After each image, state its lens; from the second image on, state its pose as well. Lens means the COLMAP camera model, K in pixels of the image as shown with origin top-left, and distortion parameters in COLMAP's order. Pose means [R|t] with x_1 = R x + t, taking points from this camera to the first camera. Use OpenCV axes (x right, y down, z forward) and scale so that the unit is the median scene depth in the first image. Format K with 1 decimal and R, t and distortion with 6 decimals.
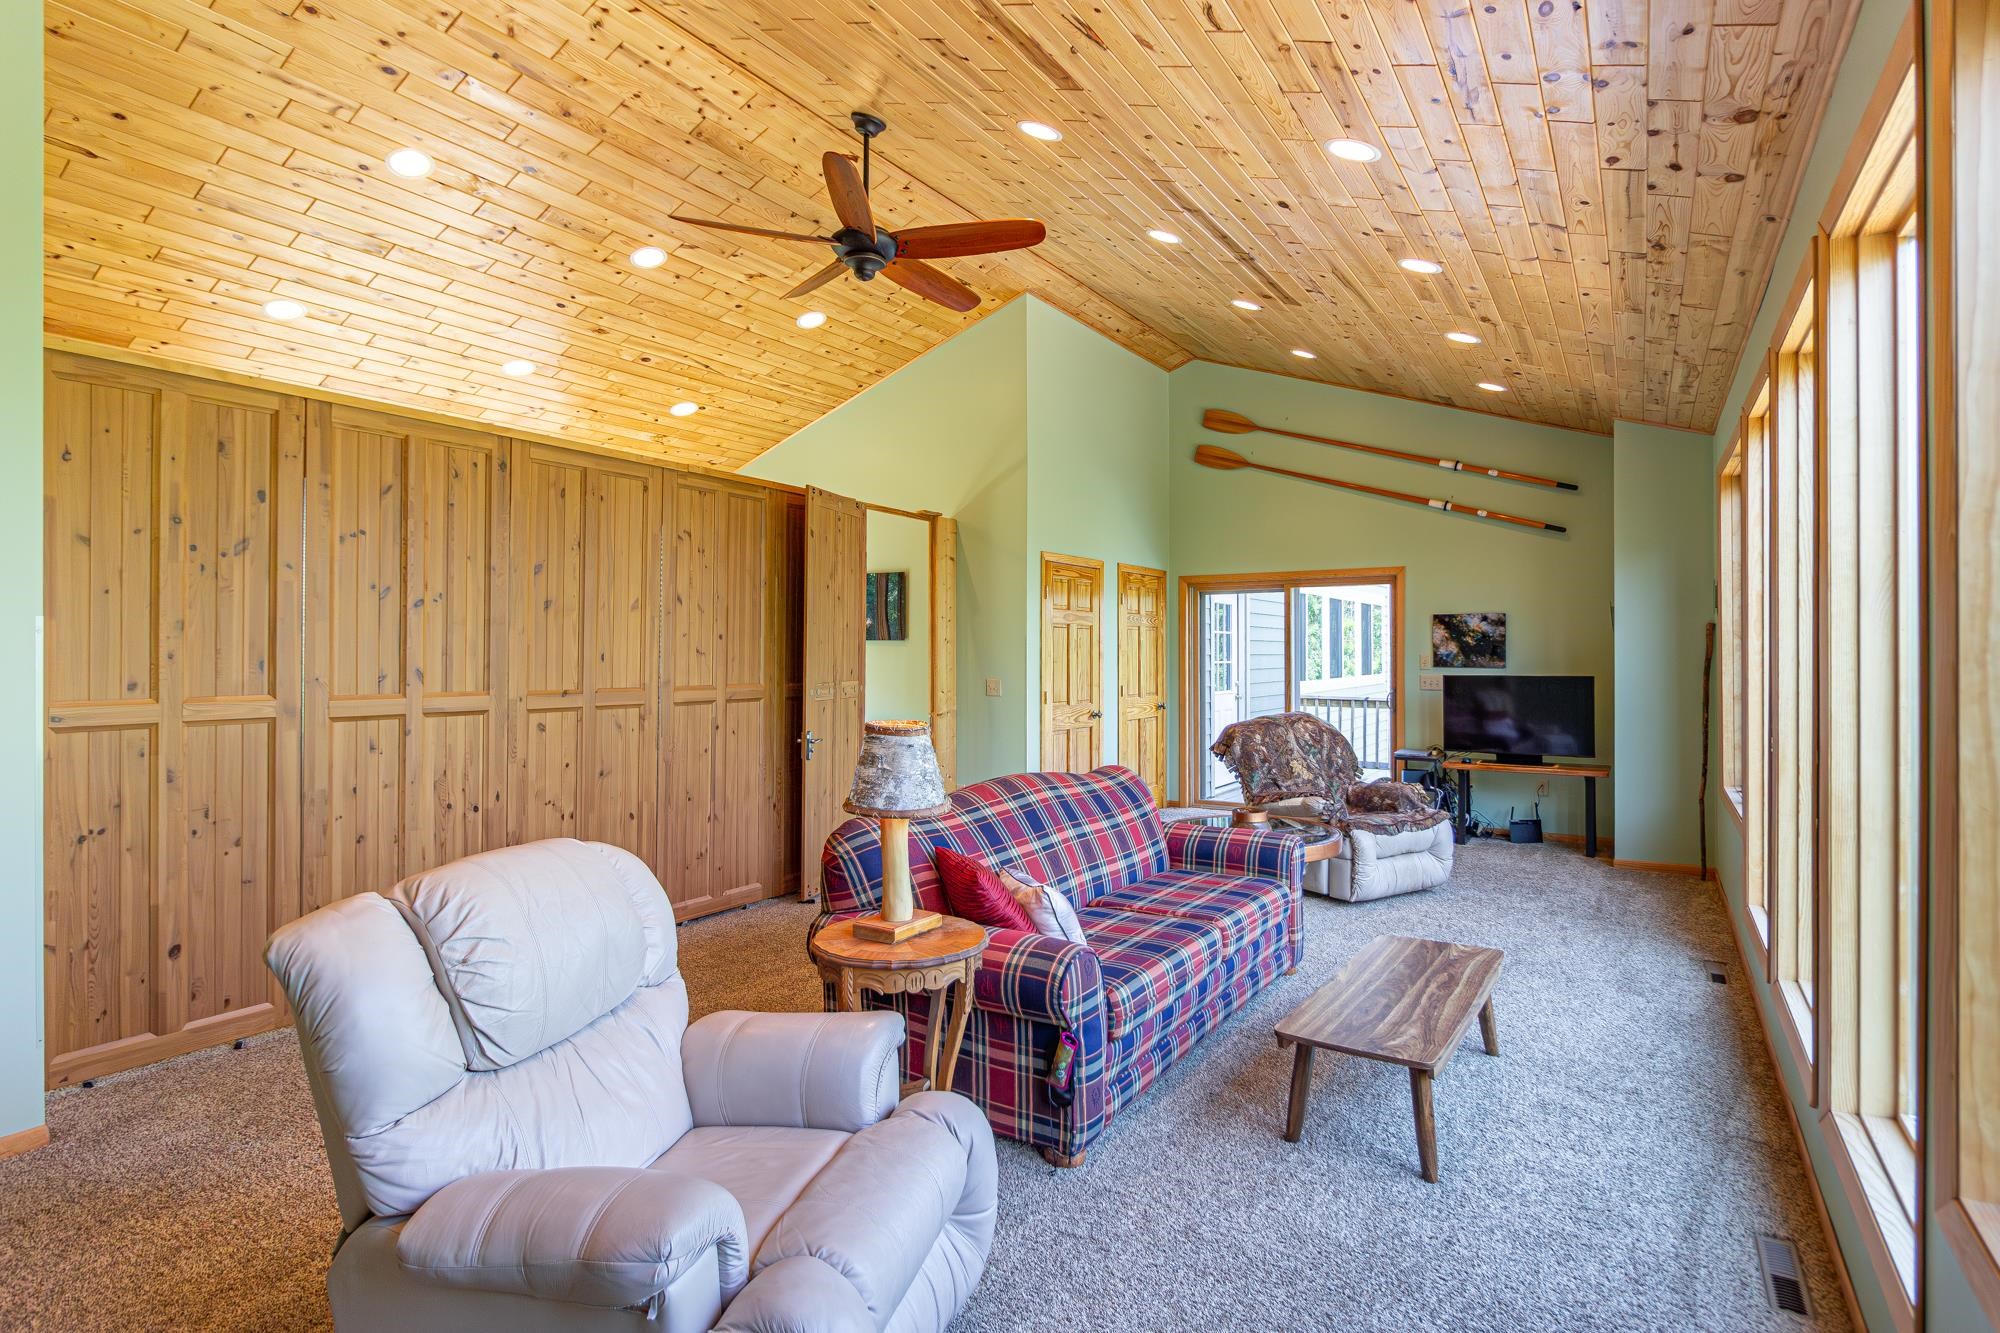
lens RADIAL K [[974.7, 0, 1006.9], [0, 974.7, 653.0], [0, 0, 1]] dist [-0.020951, -0.000267]
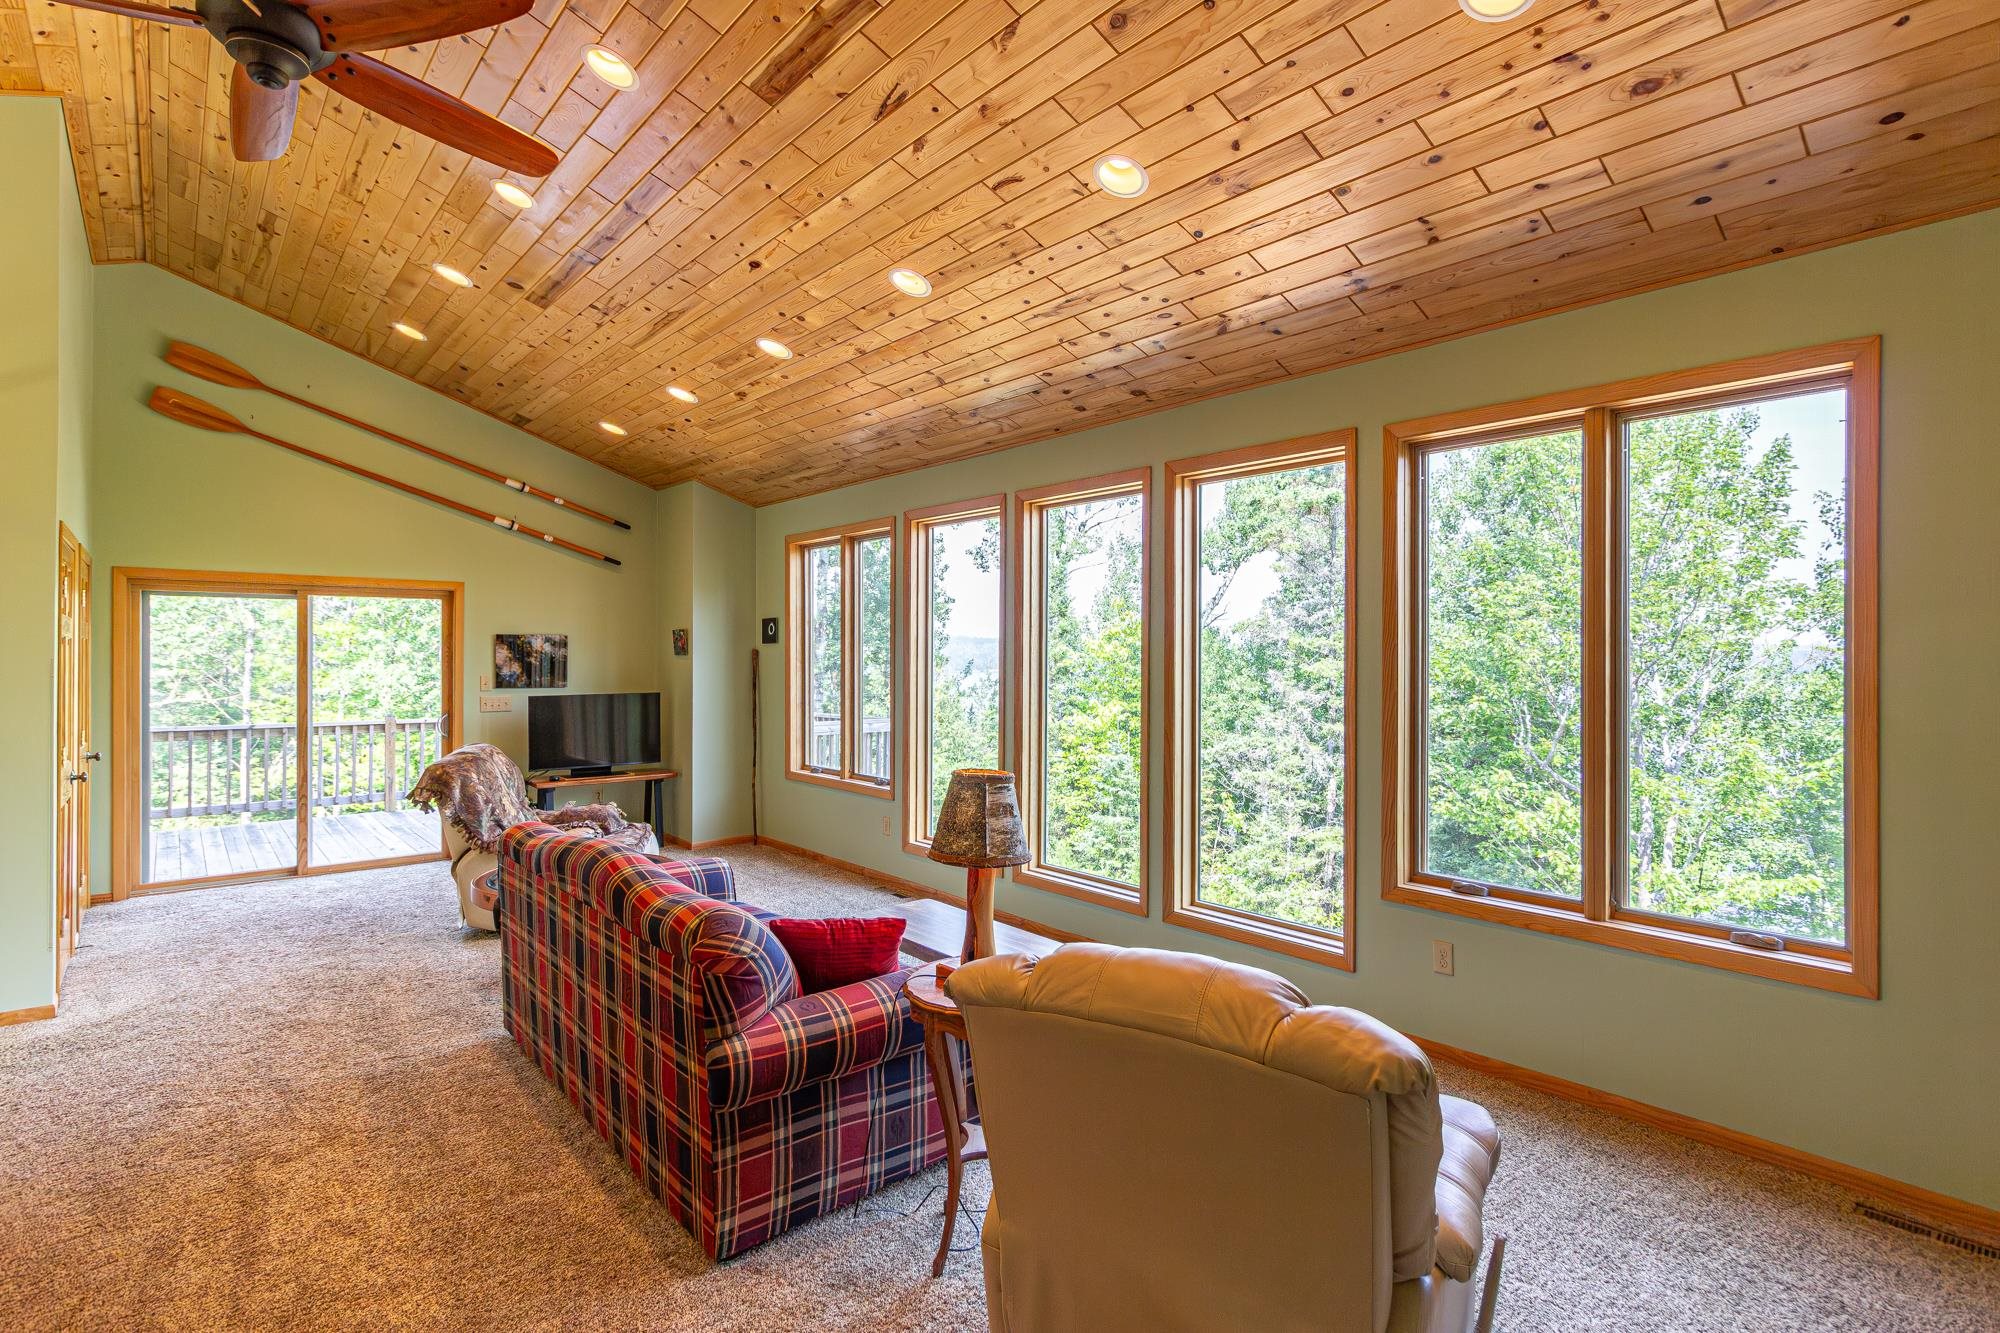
lens RADIAL K [[974.7, 0, 1012.2], [0, 974.7, 659.9], [0, 0, 1]] dist [-0.020951, -0.000267]
pose [[0.261087, 0.000756, 0.965315, -0.374151], [-0.000871, 0.999999, -0.000548, -0.014286], [-0.965315, -0.000698, 0.261088, 0.248728]]
